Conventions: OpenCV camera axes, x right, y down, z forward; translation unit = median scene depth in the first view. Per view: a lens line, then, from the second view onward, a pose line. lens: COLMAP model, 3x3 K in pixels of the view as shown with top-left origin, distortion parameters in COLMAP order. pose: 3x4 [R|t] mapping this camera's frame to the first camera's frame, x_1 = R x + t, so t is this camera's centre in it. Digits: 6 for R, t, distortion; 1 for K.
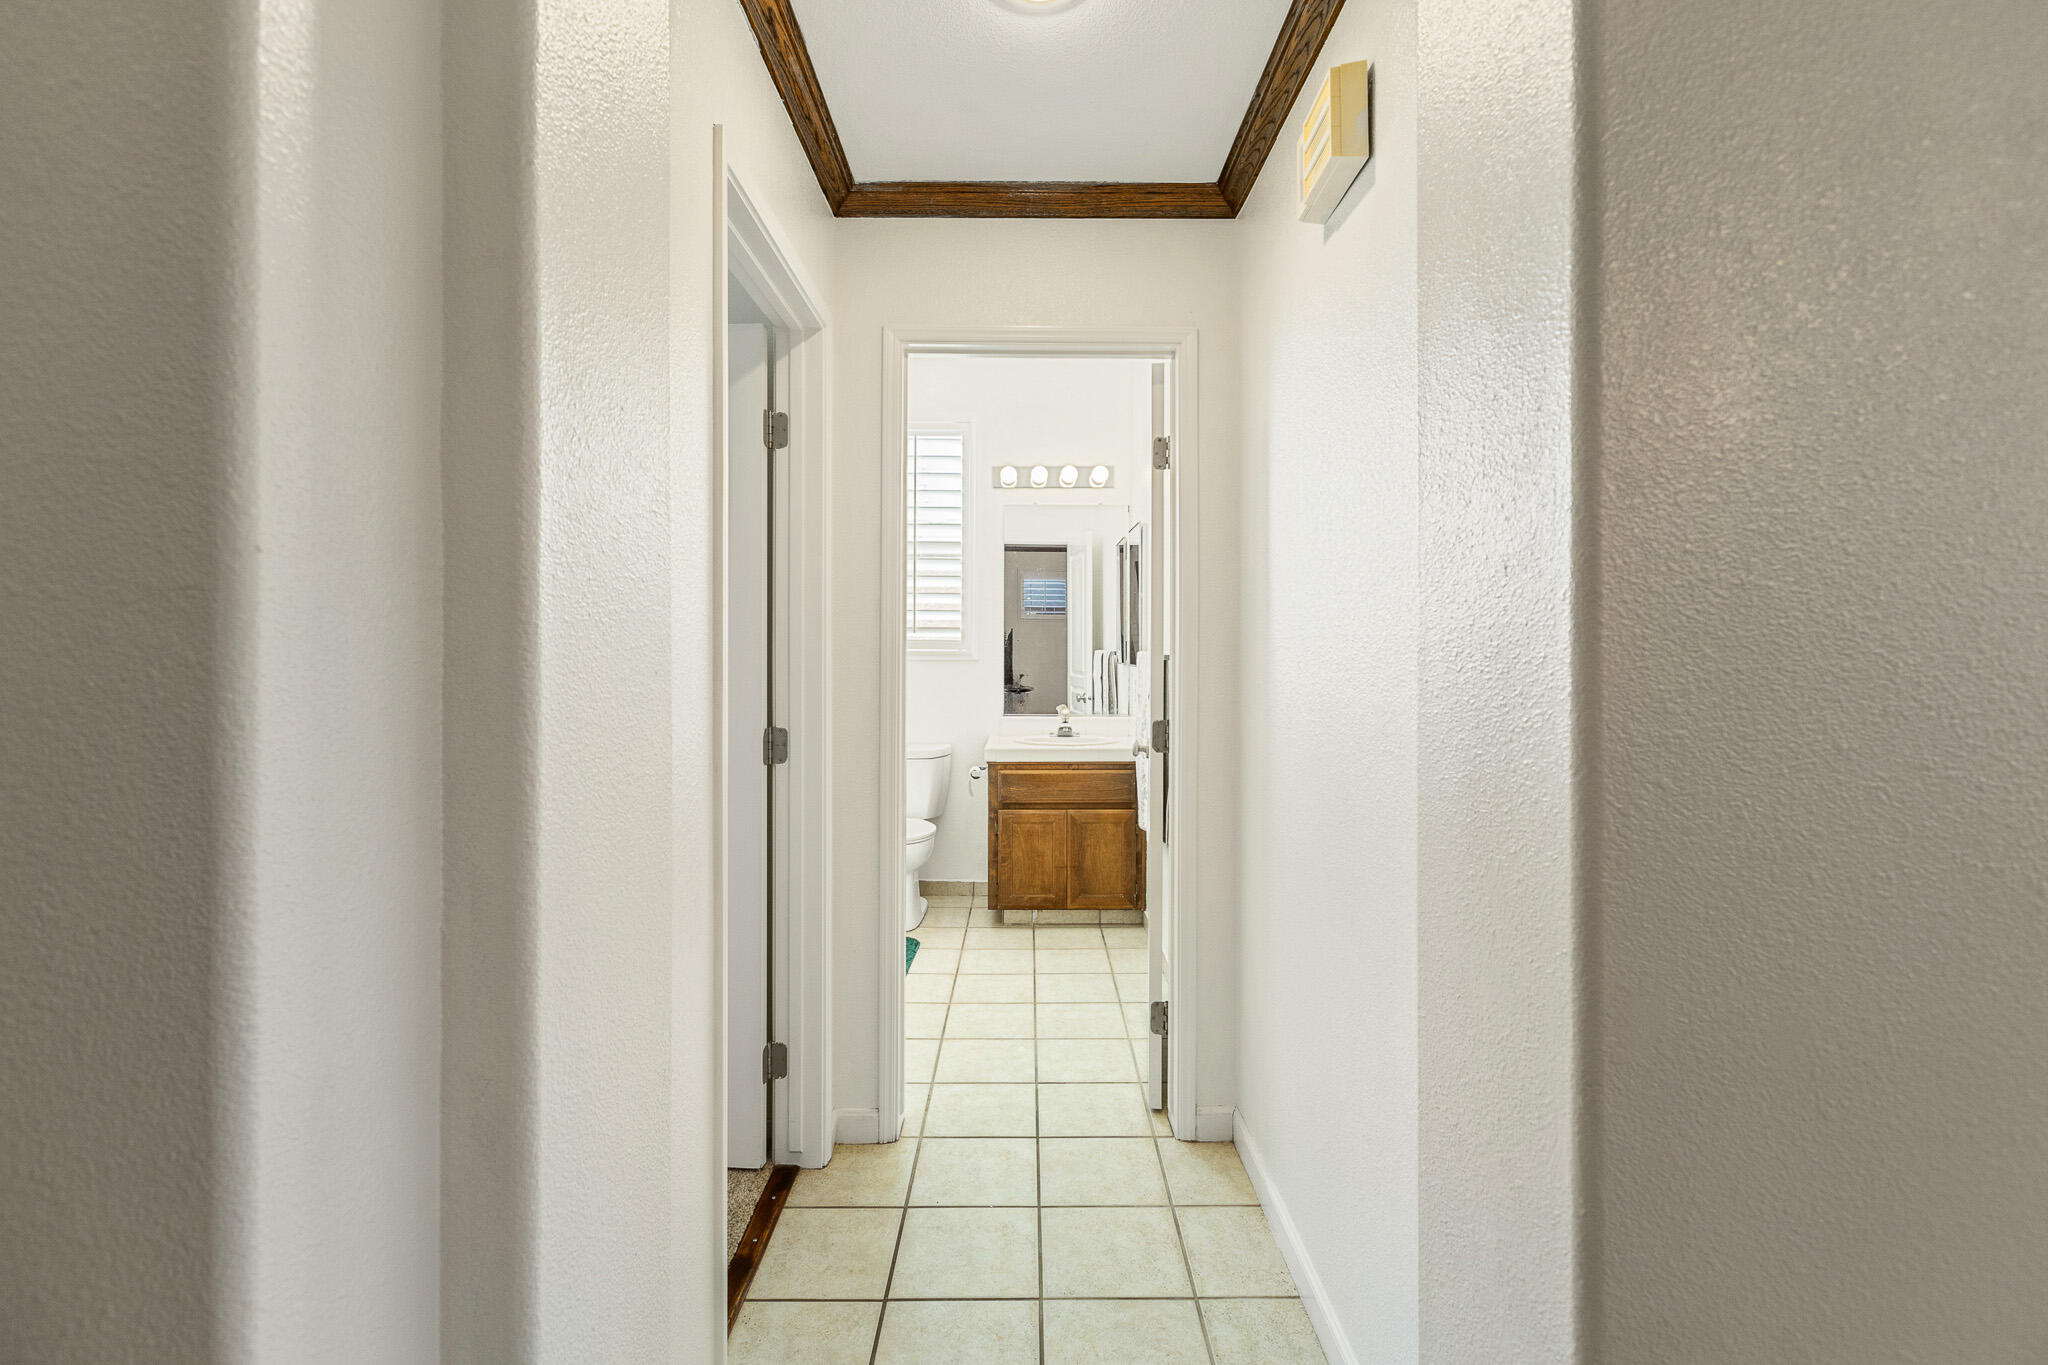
lens RADIAL K [[927.8, 0, 1023.7], [0, 927.8, 667.8], [0, 0, 1]] dist [0.000550, -0.001288]
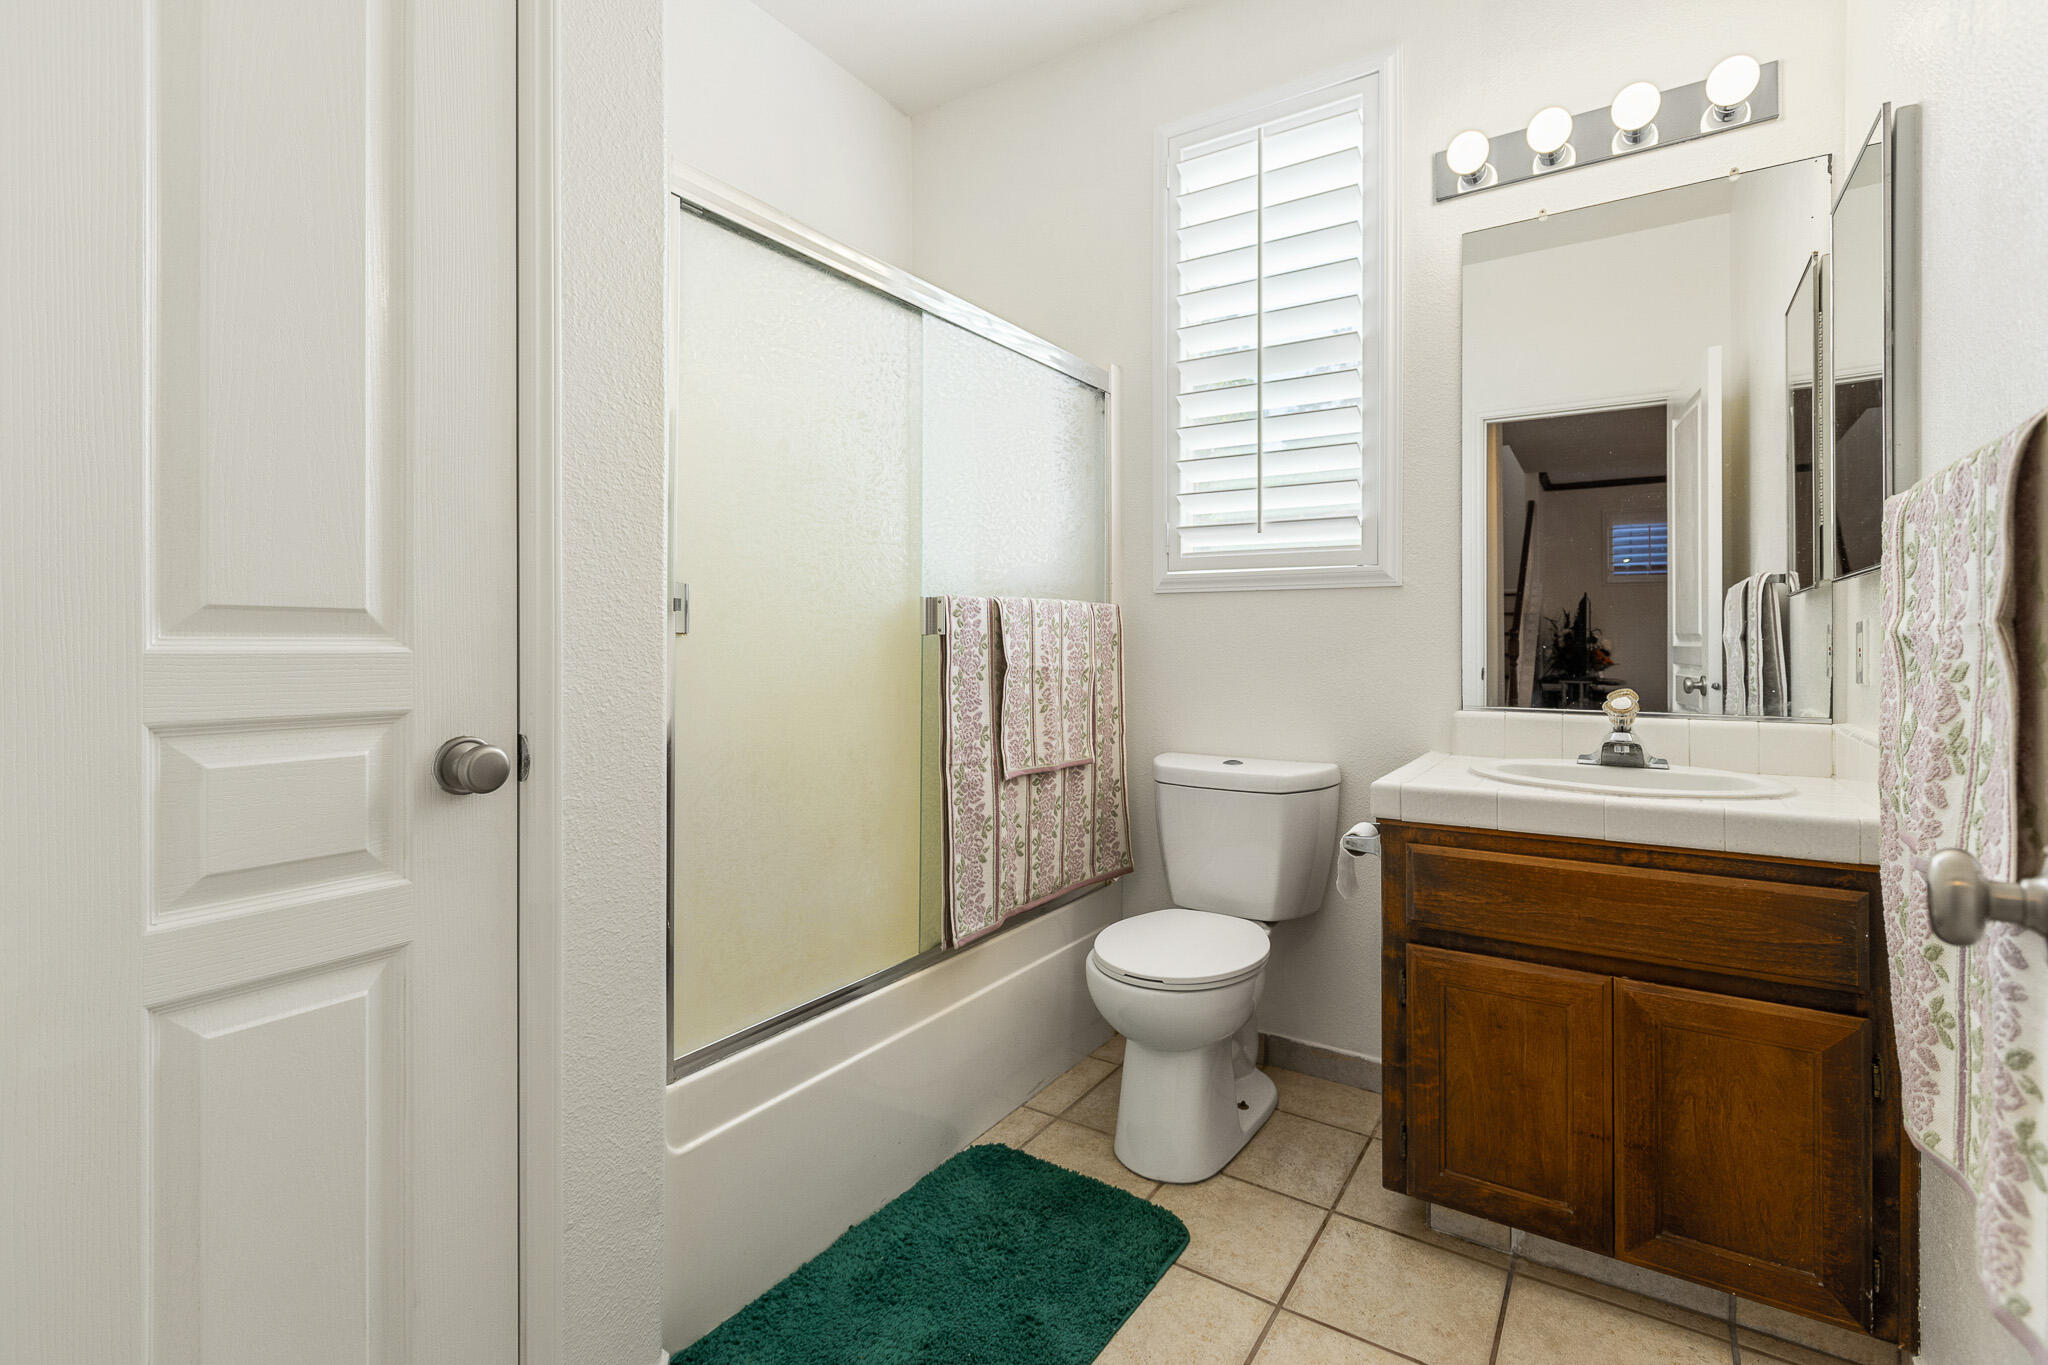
lens RADIAL K [[927.8, 0, 1020.6], [0, 927.8, 643.0], [0, 0, 1]] dist [0.000550, -0.001288]
pose [[0.833351, -0.000596, -0.552743, 0.053268], [-0.010443, 0.999804, -0.016822, 0.033708], [0.552645, 0.019790, 0.833182, 0.572819]]
